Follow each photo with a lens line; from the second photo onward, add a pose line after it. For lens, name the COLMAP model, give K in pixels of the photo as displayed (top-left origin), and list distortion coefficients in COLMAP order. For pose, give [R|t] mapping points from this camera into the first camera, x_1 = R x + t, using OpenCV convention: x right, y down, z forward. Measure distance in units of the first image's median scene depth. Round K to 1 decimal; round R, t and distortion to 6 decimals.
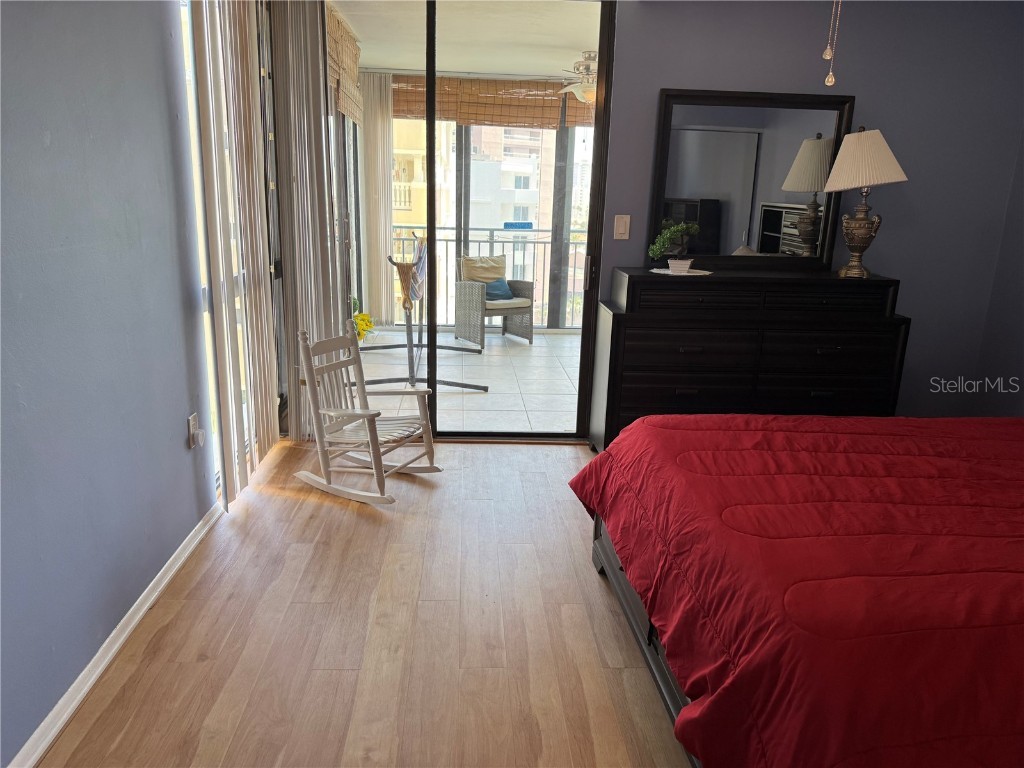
lens RADIAL K [[729.6, 0, 512.0], [0, 729.6, 384.0], [0, 0, 1]] dist [0.001209, 0.003458]
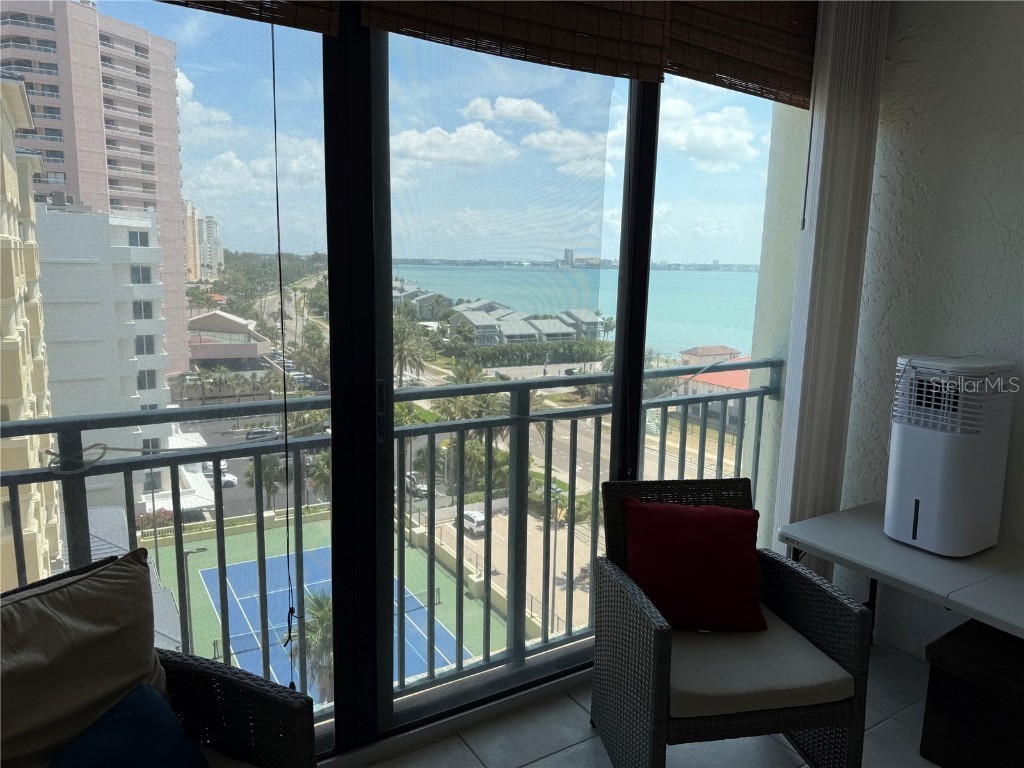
lens RADIAL K [[717.1, 0, 509.7], [0, 717.1, 370.5], [0, 0, 1]] dist [0.090328, -0.083318]
pose [[0.887787, -0.078757, 0.453466, -0.019884], [0.119759, 0.990842, -0.062376, -0.597961], [-0.444400, 0.109683, 0.889088, 2.173505]]
